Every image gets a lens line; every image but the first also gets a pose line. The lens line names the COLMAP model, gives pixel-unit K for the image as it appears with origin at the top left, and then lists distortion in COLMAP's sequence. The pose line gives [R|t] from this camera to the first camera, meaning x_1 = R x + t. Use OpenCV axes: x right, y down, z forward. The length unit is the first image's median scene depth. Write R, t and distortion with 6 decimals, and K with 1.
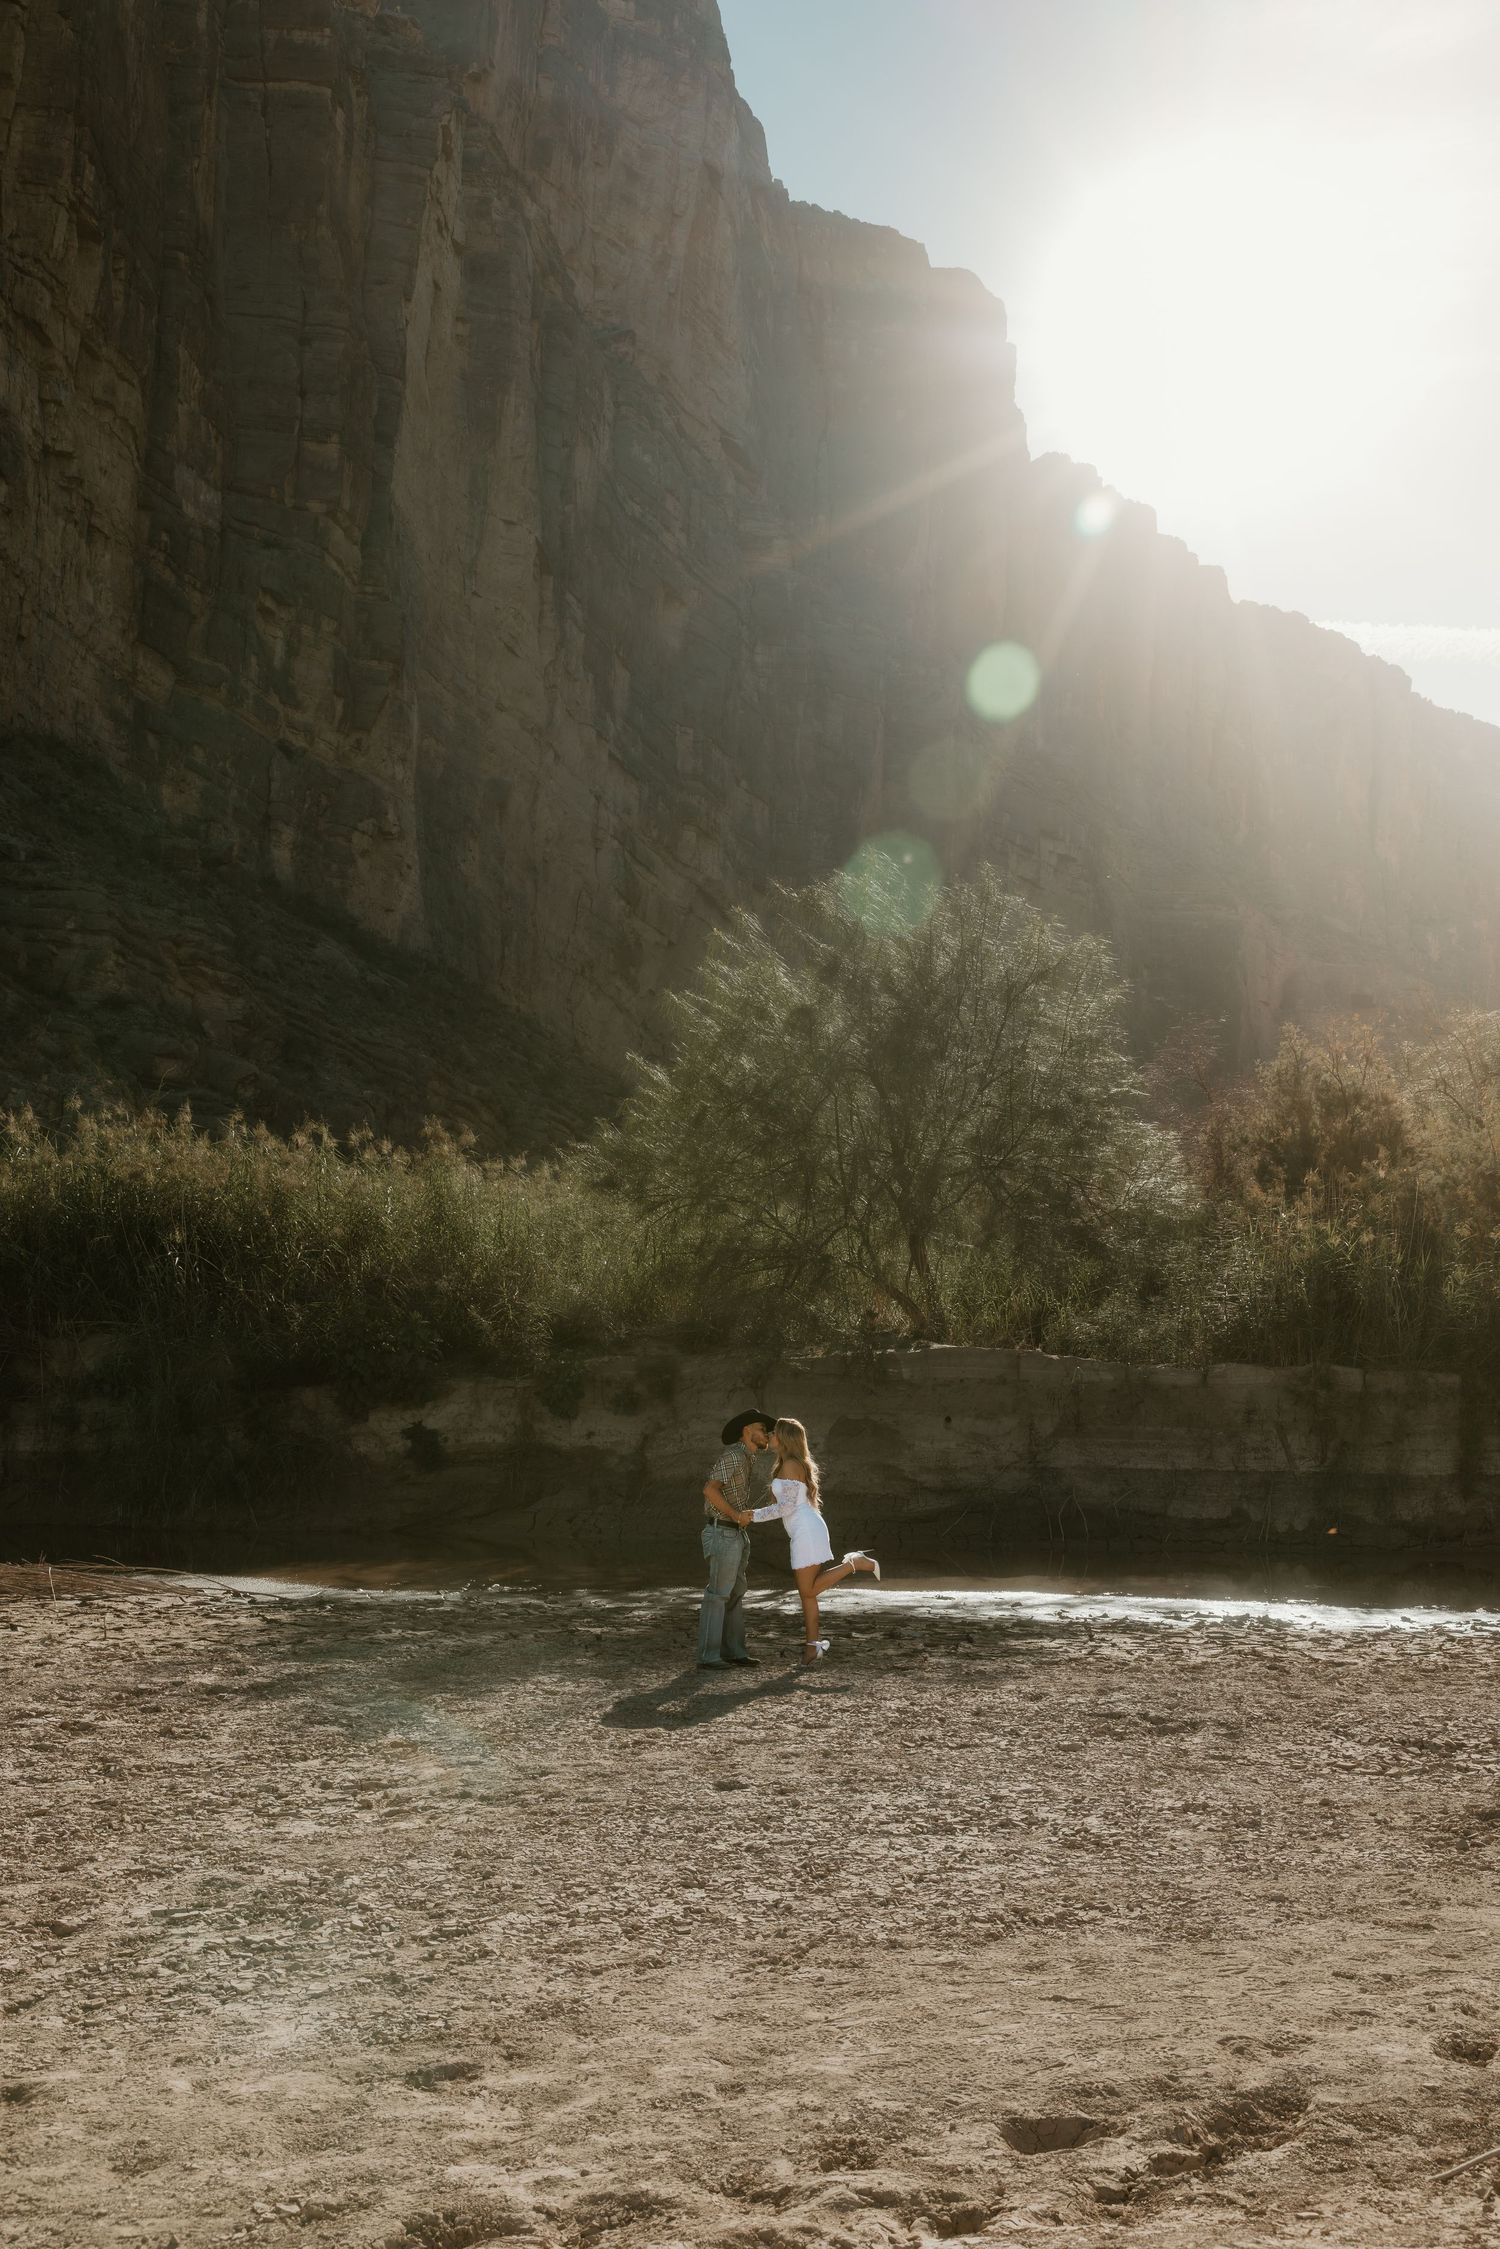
lens RADIAL K [[2309.3, 0, 752.1], [0, 2309.3, 1124.1], [0, 0, 1]] dist [0.013230, 0.000000]
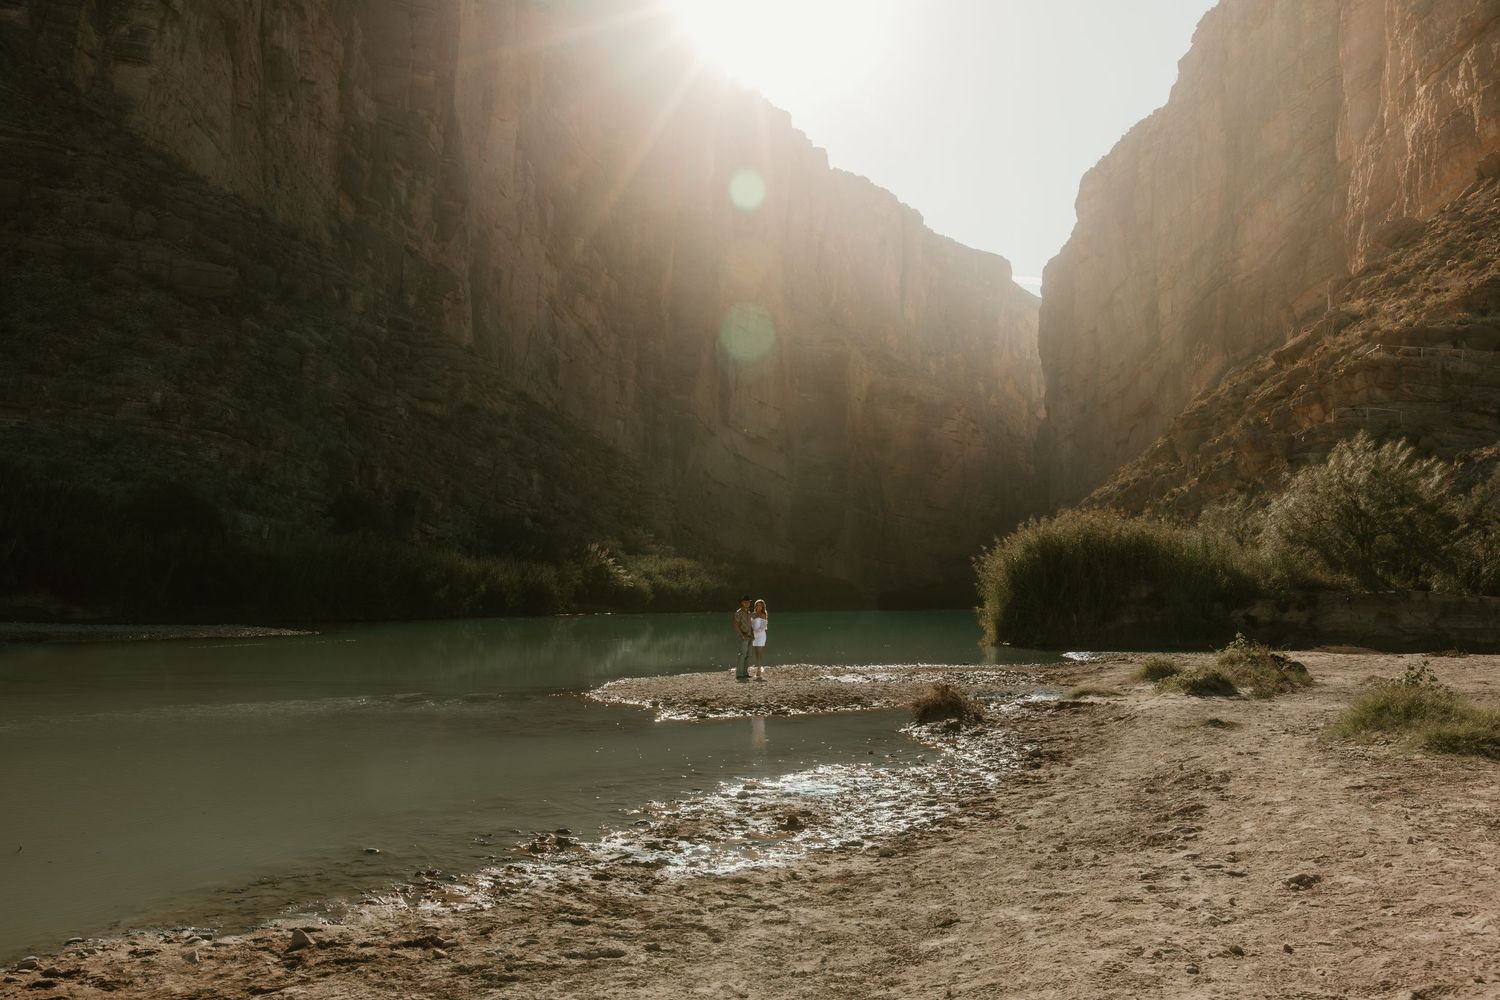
lens RADIAL K [[1354.9, 0, 756.8], [0, 1354.9, 503.8], [0, 0, 1]] dist [0.013837, -0.000843]
pose [[0.983847, 0.014558, 0.178416, -0.115738], [-0.020499, 0.999294, 0.031499, -0.006510], [-0.177832, -0.034648, 0.983451, -0.071839]]
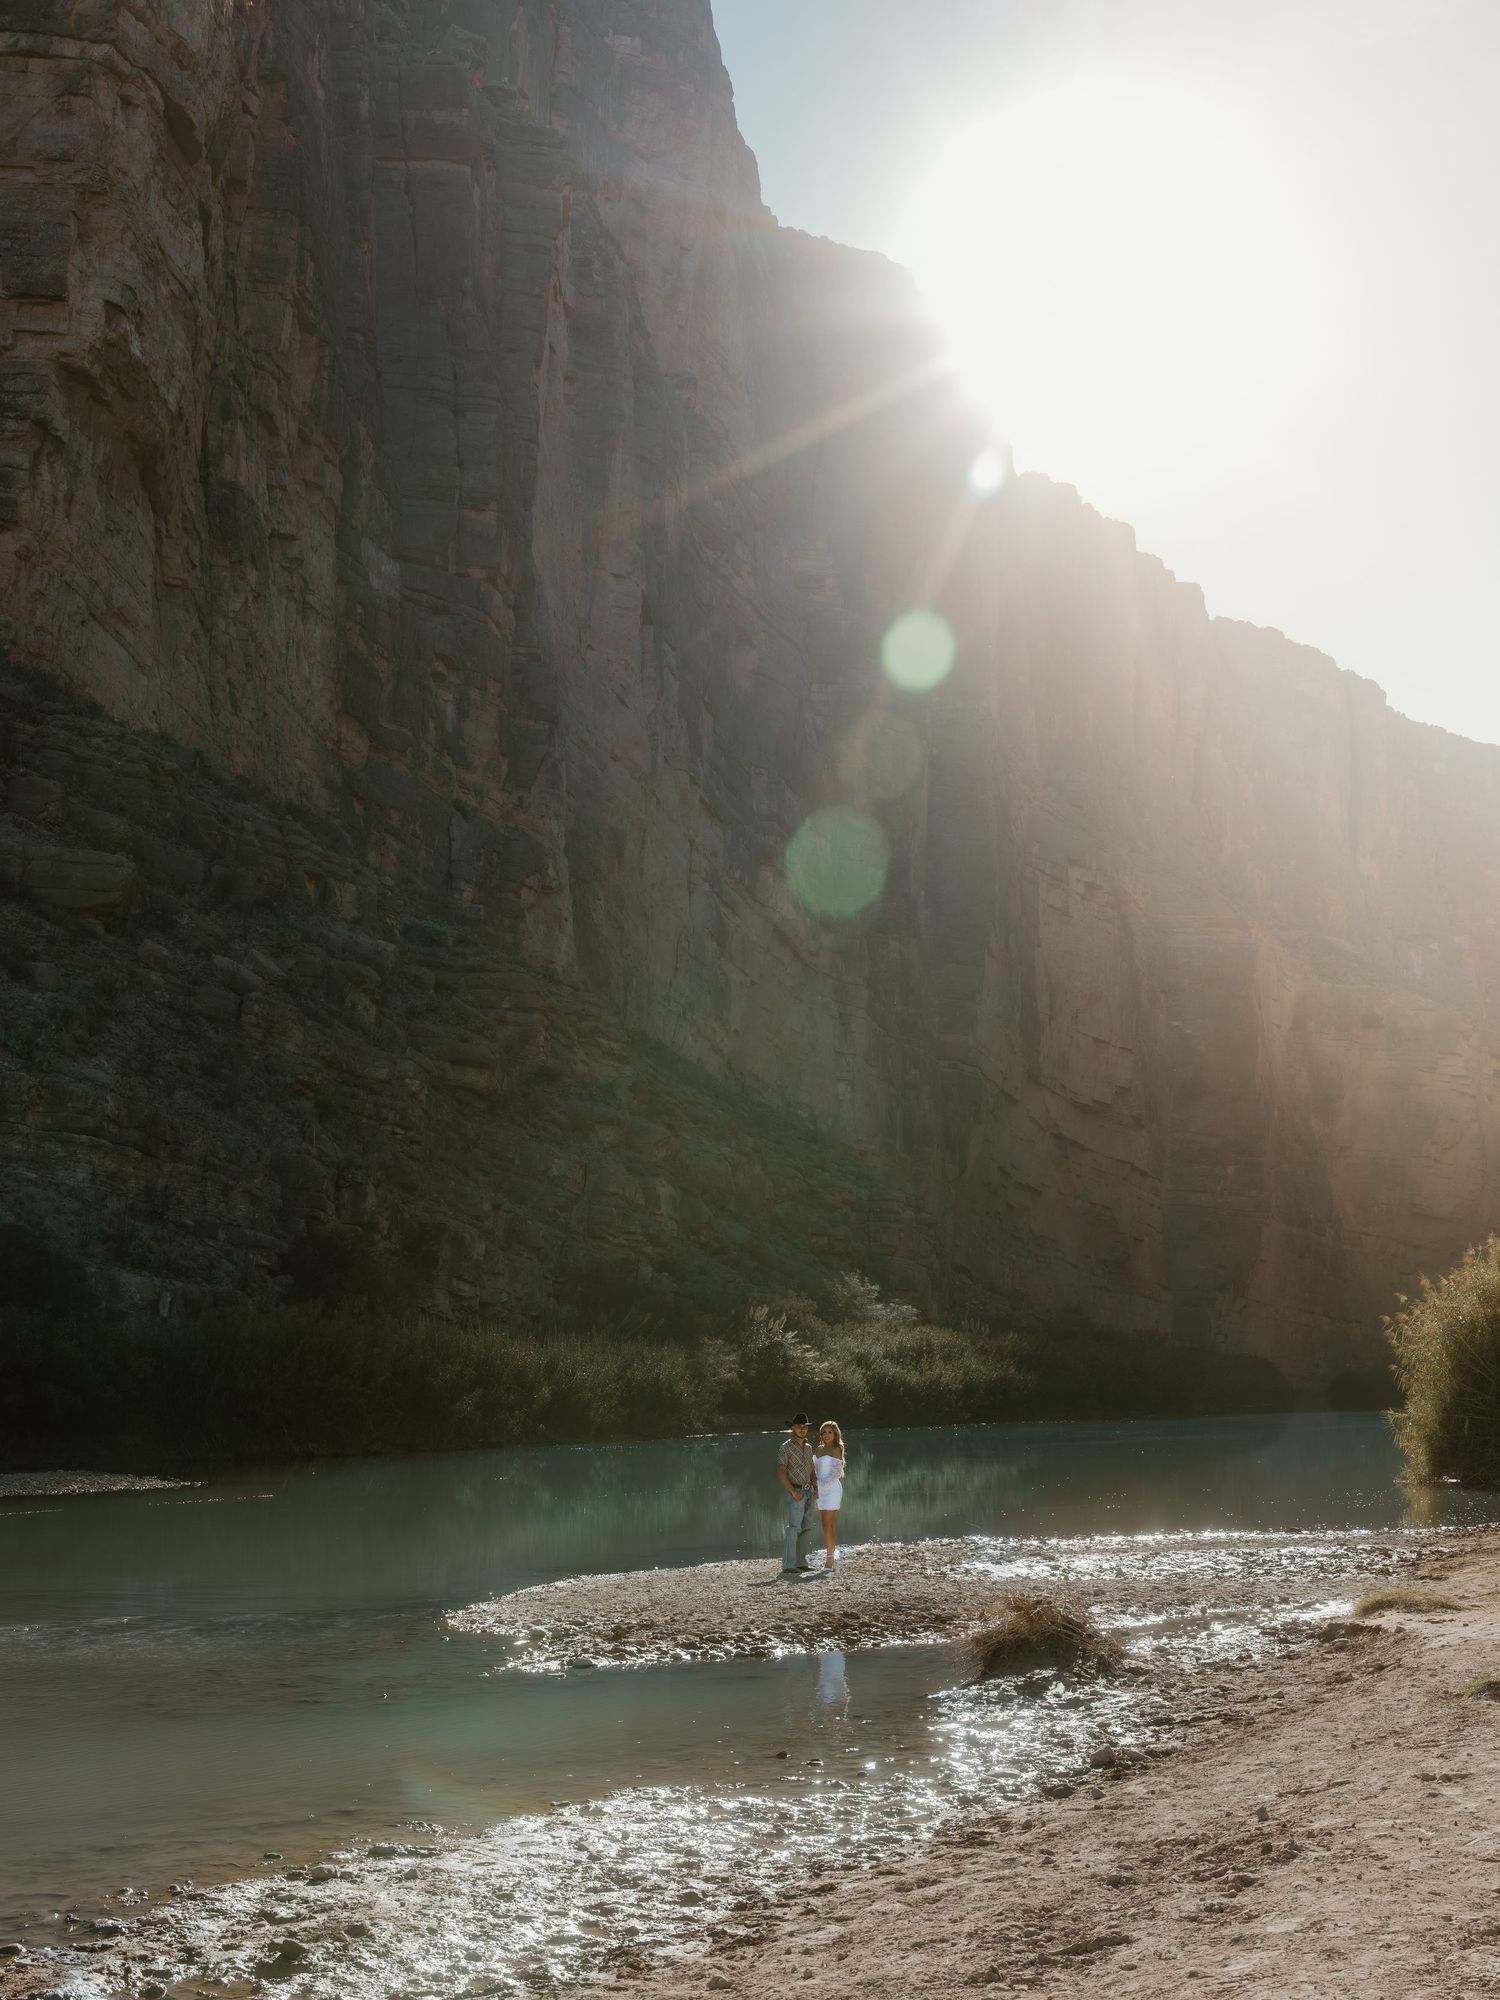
lens RADIAL K [[2400.5, 0, 746.0], [0, 2400.5, 1107.8], [0, 0, 1]] dist [0.005389, 0.000000]
pose [[0.999366, -0.018510, 0.030416, -0.104030], [0.019074, 0.999649, -0.018373, -0.006730], [-0.030065, 0.018942, 0.999368, -0.067062]]
